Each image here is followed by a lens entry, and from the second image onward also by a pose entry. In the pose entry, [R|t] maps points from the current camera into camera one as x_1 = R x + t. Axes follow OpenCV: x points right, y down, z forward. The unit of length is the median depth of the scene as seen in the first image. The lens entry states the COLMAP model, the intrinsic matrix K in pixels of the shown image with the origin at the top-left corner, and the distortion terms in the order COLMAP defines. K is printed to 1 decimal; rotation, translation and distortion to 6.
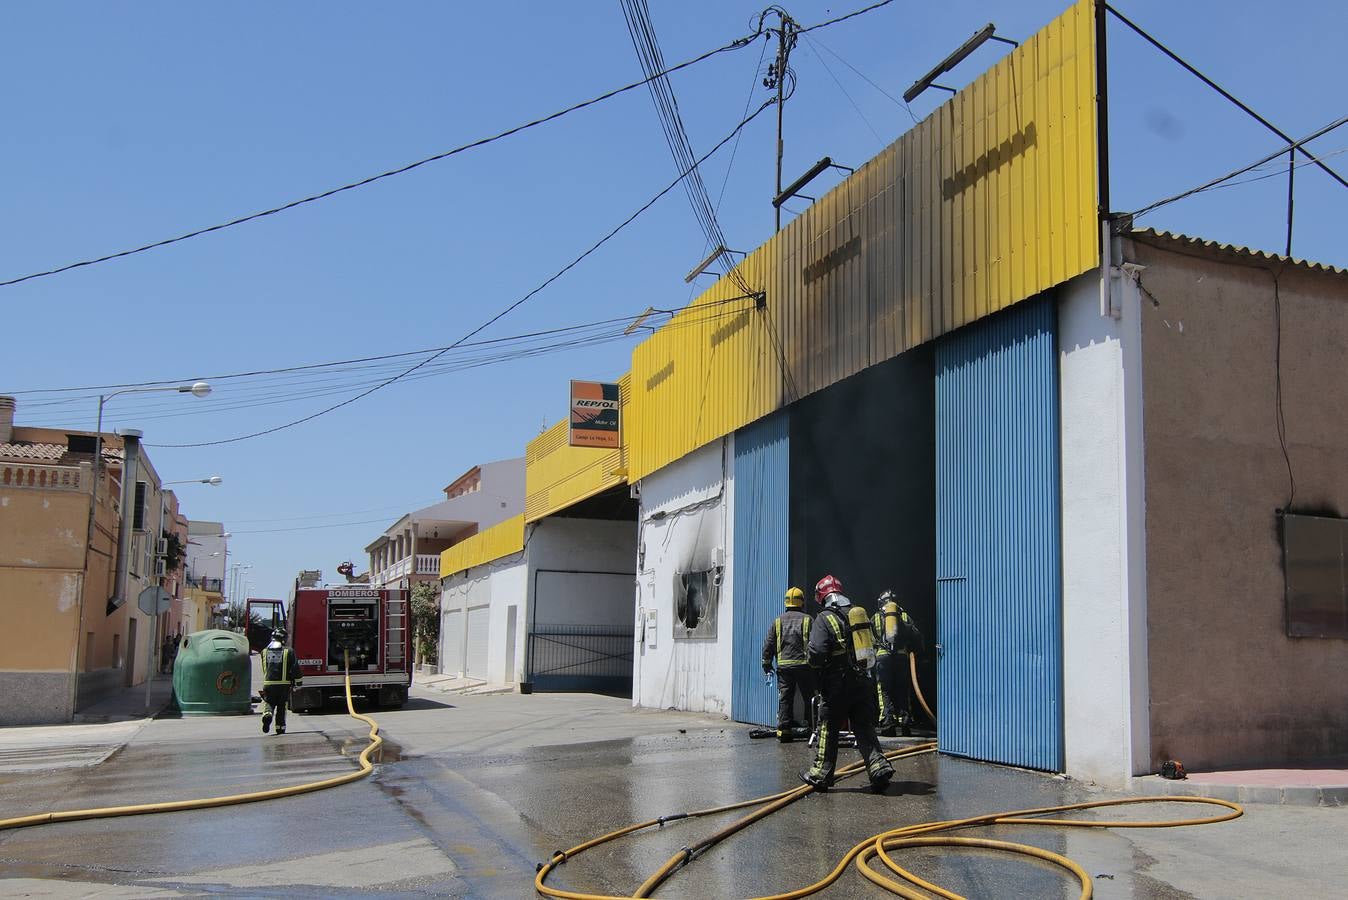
lens RADIAL K [[1200.1, 0, 782.4], [0, 1200.1, 531.5], [0, 0, 1]] dist [-0.001671, -0.017716]
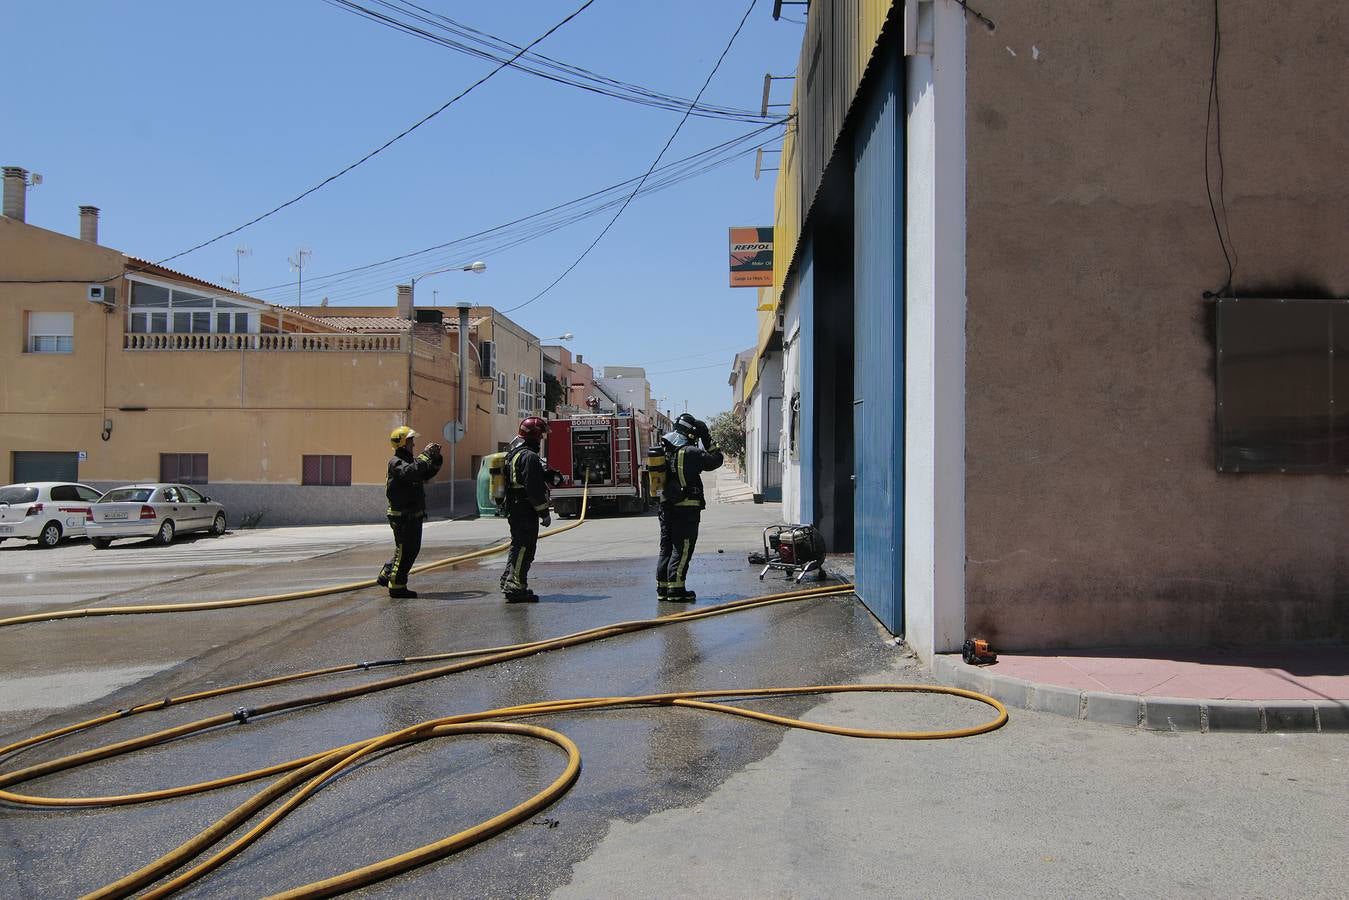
lens RADIAL K [[965.6, 0, 677.5], [0, 965.6, 444.6], [0, 0, 1]] dist [-0.003139, -0.013897]
pose [[0.895054, -0.011114, -0.445818, 0.222355], [0.048828, 0.996121, 0.073197, 0.008085], [0.443276, -0.087284, 0.892126, 0.199946]]
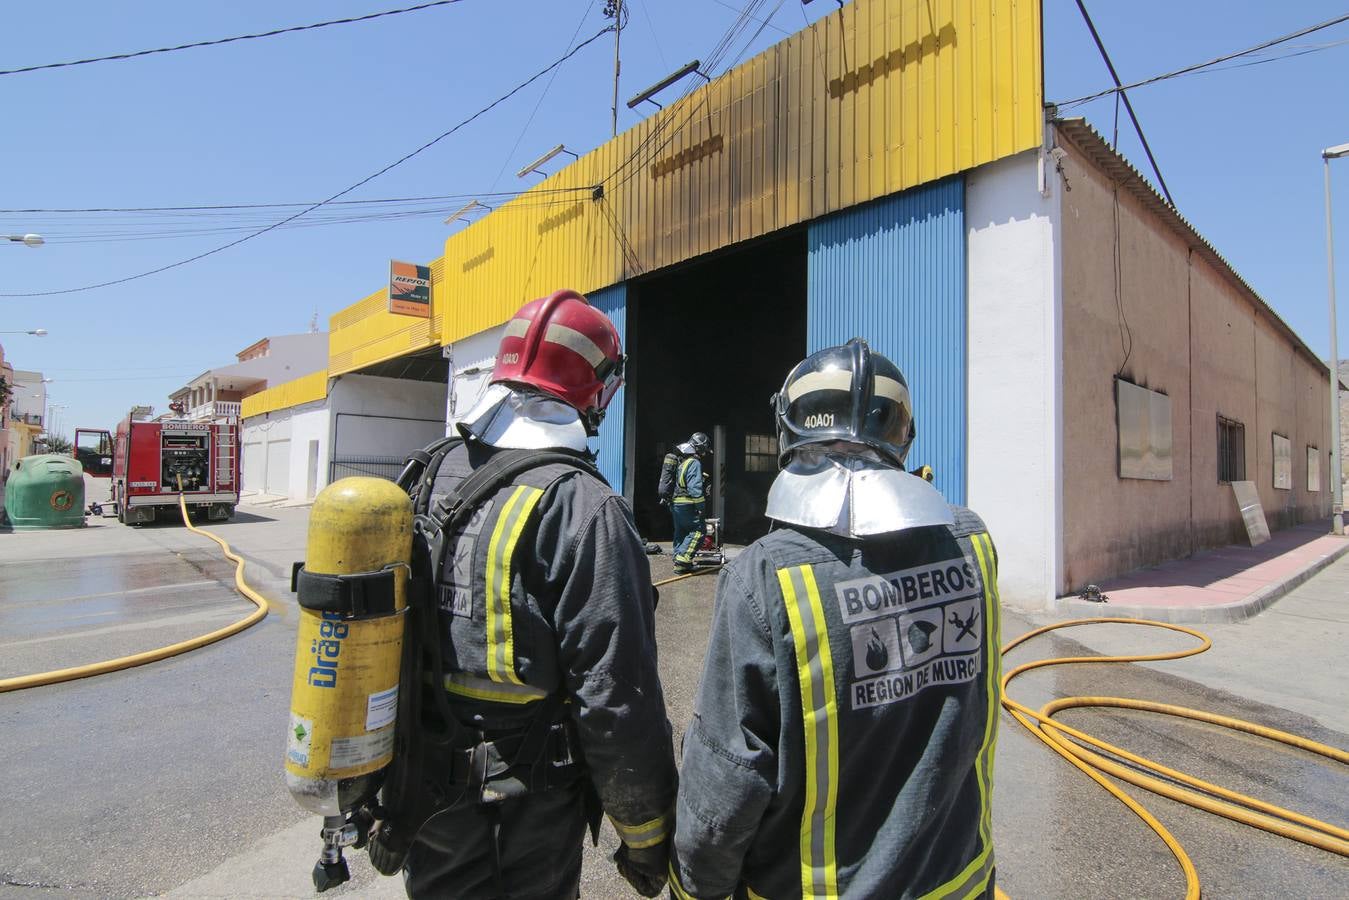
lens RADIAL K [[710.0, 0, 677.8], [0, 710.0, 446.9], [0, 0, 1]] dist [-0.004609, -0.015426]
pose [[0.953613, 0.020788, 0.300316, -0.136338], [-0.039023, 0.997732, 0.054848, 0.019077], [-0.298495, -0.064023, 0.952261, 0.249166]]
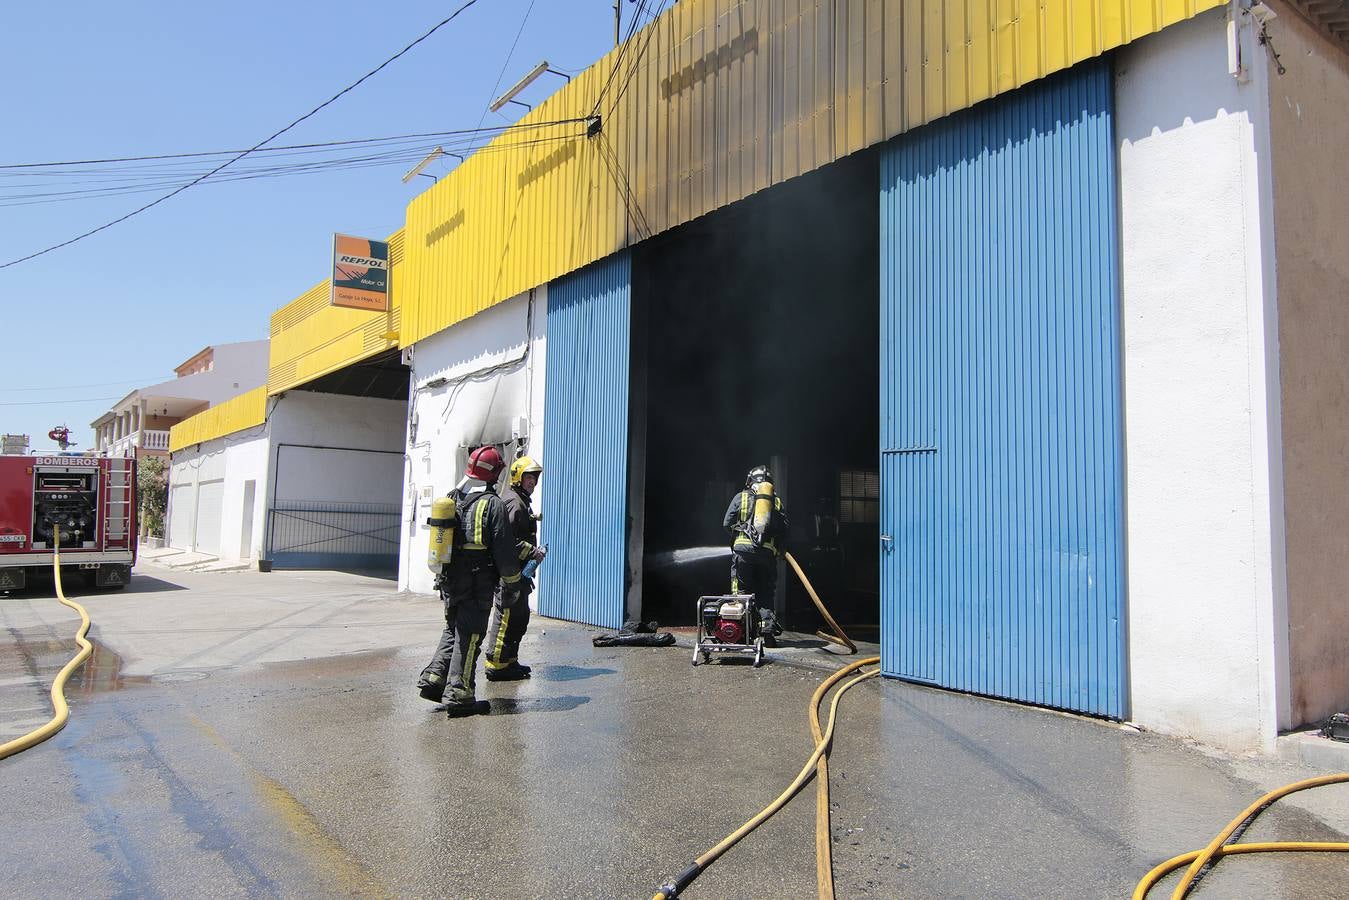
lens RADIAL K [[965.6, 0, 677.5], [0, 965.6, 444.6], [0, 0, 1]] dist [-0.003139, -0.013897]
pose [[0.977546, 0.029758, 0.208610, -0.087098], [-0.032757, 0.999403, 0.010938, 0.022278], [-0.208161, -0.017526, 0.977938, 0.281407]]
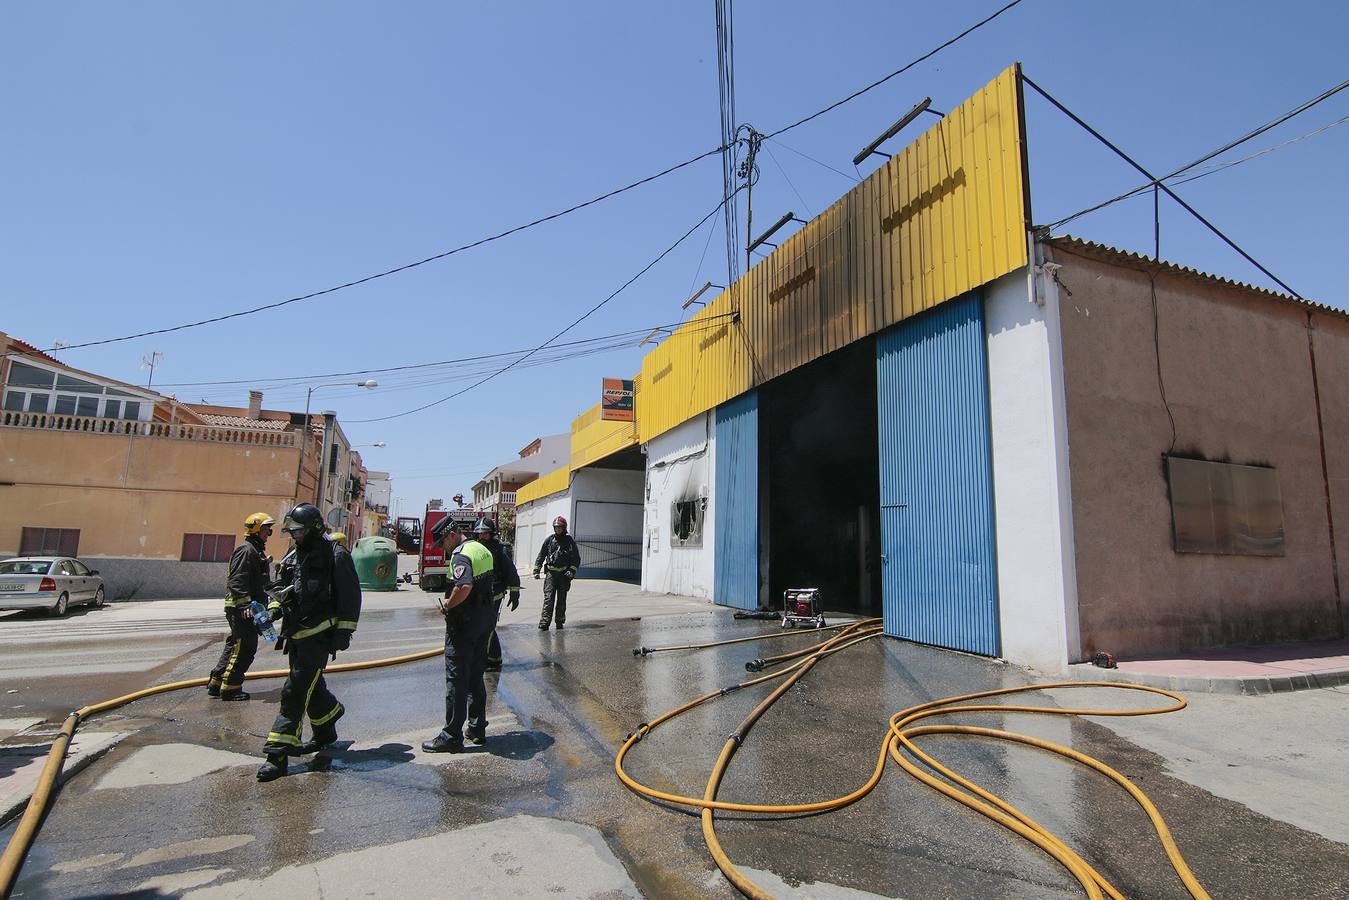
lens RADIAL K [[704.6, 0, 674.8], [0, 704.6, 442.6], [0, 0, 1]] dist [-0.003205, -0.017713]
pose [[0.998487, 0.004627, -0.054789, -0.041092], [-0.007645, 0.998457, -0.055002, 0.009062], [0.054450, 0.055338, 0.996982, 0.124997]]
